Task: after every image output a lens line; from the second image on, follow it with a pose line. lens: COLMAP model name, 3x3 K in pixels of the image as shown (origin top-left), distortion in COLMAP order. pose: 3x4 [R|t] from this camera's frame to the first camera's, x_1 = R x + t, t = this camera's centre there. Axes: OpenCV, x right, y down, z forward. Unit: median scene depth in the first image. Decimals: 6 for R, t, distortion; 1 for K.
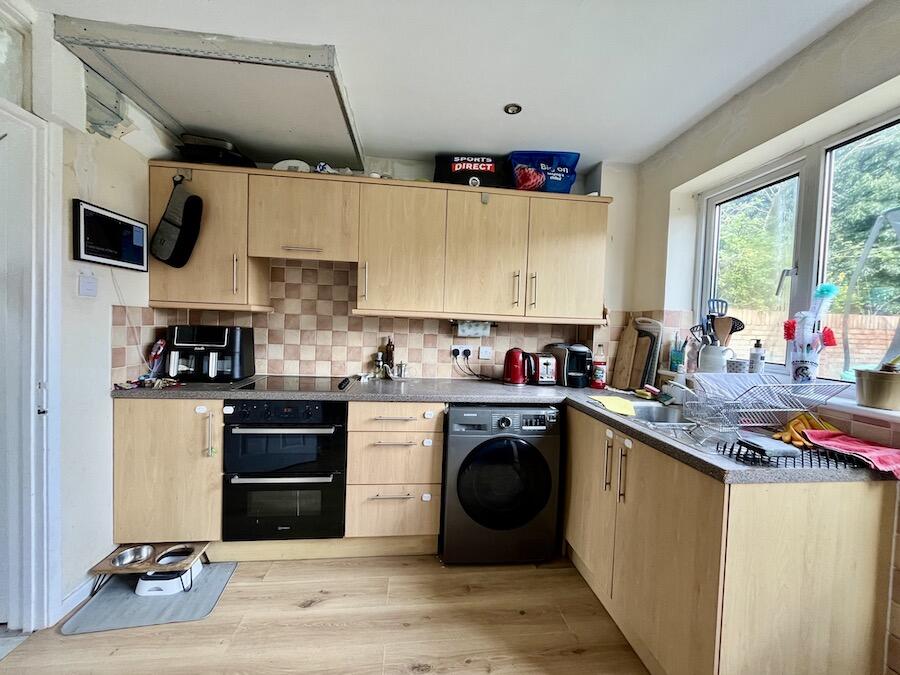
lens RADIAL K [[367.3, 0, 450.0], [0, 367.3, 337.5], [0, 0, 1]] dist [-0.002827, -0.000211]
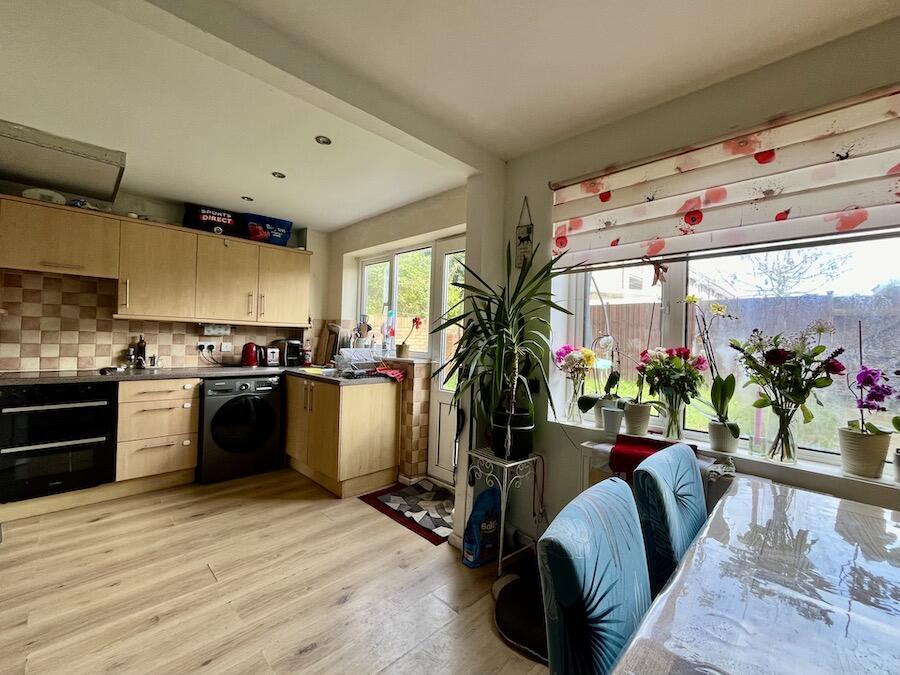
lens RADIAL K [[380.6, 0, 450.0], [0, 380.6, 337.5], [0, 0, 1]] dist [-0.004601, -0.000448]
pose [[0.782070, -0.011093, 0.623092, -0.159373], [0.017681, 0.999834, -0.004391, 0.030833], [-0.622940, 0.014451, 0.782136, -0.761268]]
